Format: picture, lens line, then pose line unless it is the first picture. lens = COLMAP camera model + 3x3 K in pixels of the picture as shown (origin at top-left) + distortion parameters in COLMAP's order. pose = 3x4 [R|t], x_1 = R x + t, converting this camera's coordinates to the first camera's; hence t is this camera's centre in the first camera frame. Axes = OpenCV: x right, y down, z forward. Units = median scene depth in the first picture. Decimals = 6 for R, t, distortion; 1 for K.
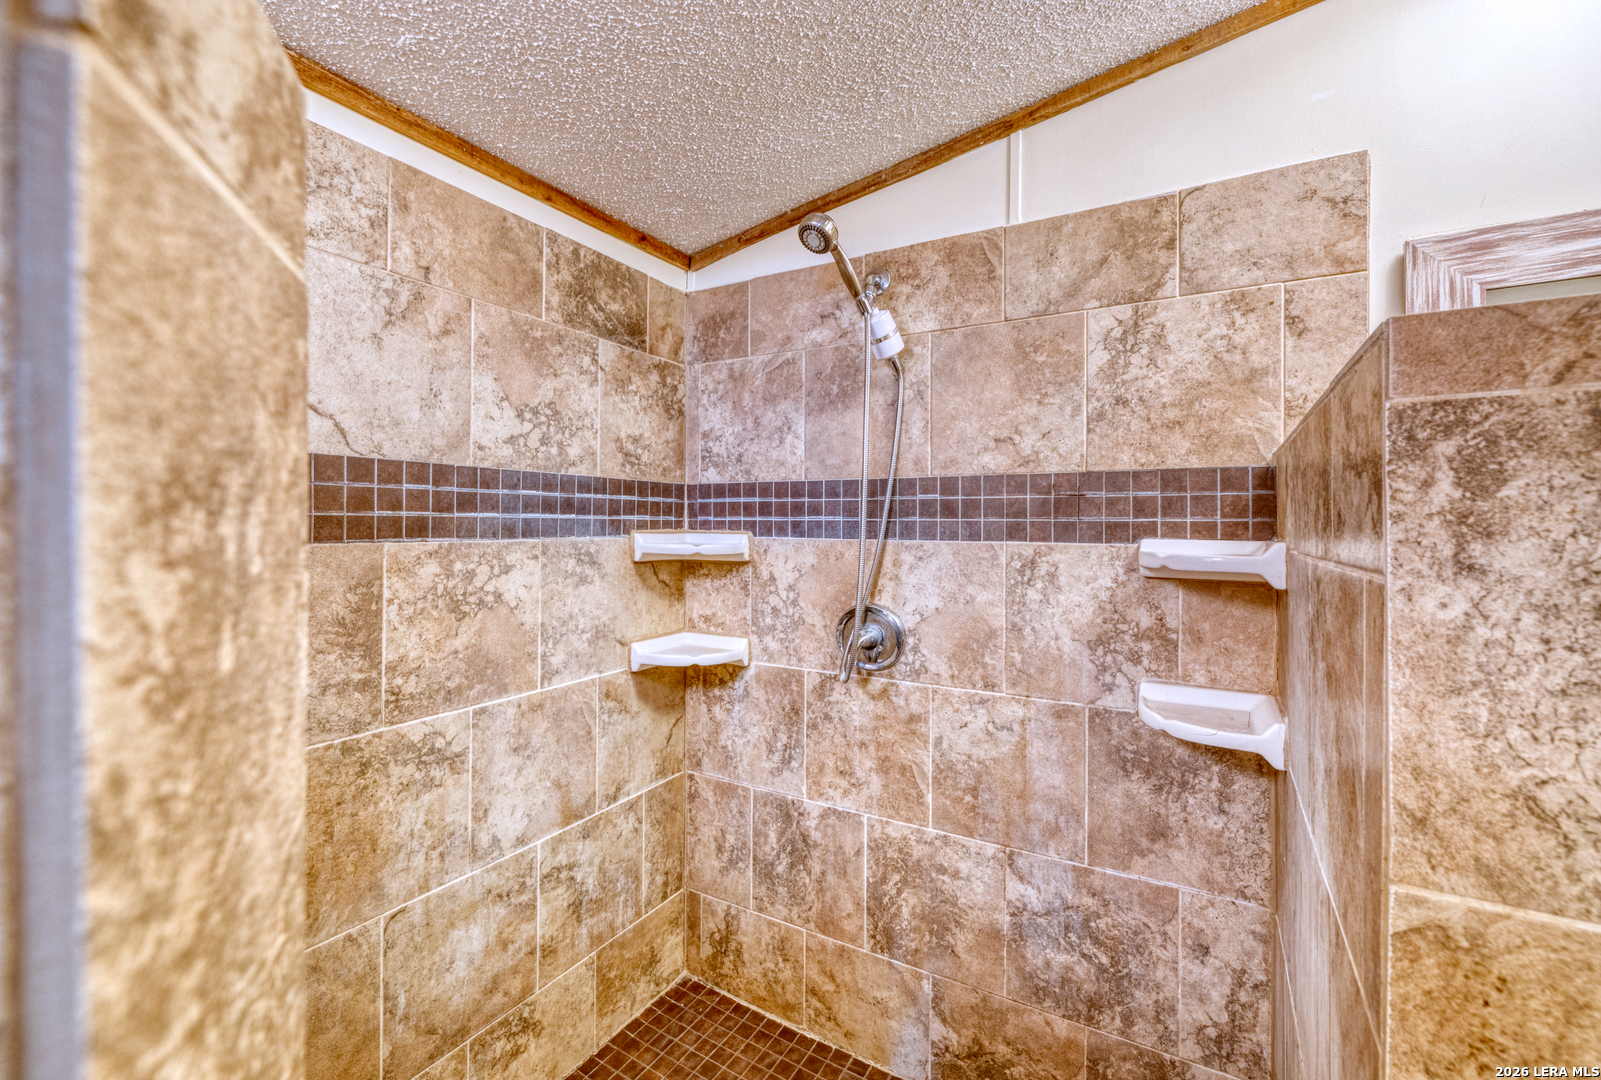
lens RADIAL K [[691.7, 0, 800.7], [0, 691.7, 529.9], [0, 0, 1]] dist [-0.001477, -0.000217]
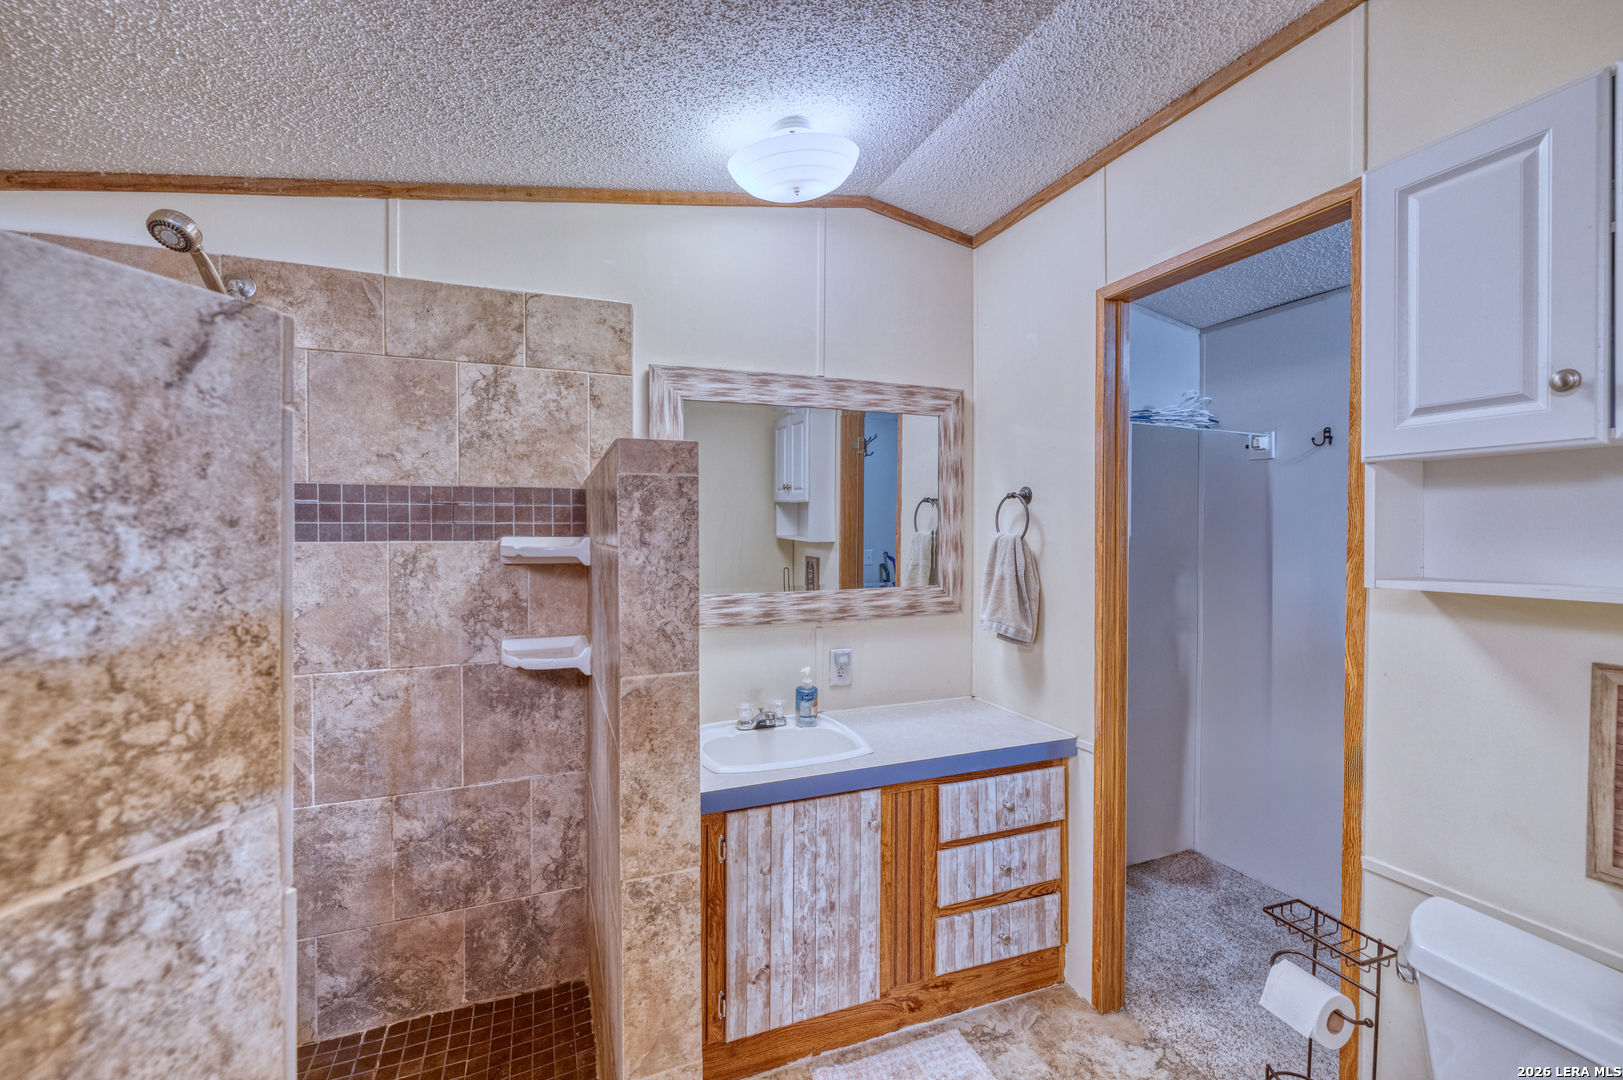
lens RADIAL K [[679.0, 0, 817.2], [0, 679.0, 529.4], [0, 0, 1]] dist [-0.003340, 0.000097]
pose [[0.609625, -0.006671, 0.792662, -0.198218], [0.009738, 0.999952, 0.000927, 0.002992], [-0.792630, 0.007154, 0.609661, -0.328935]]
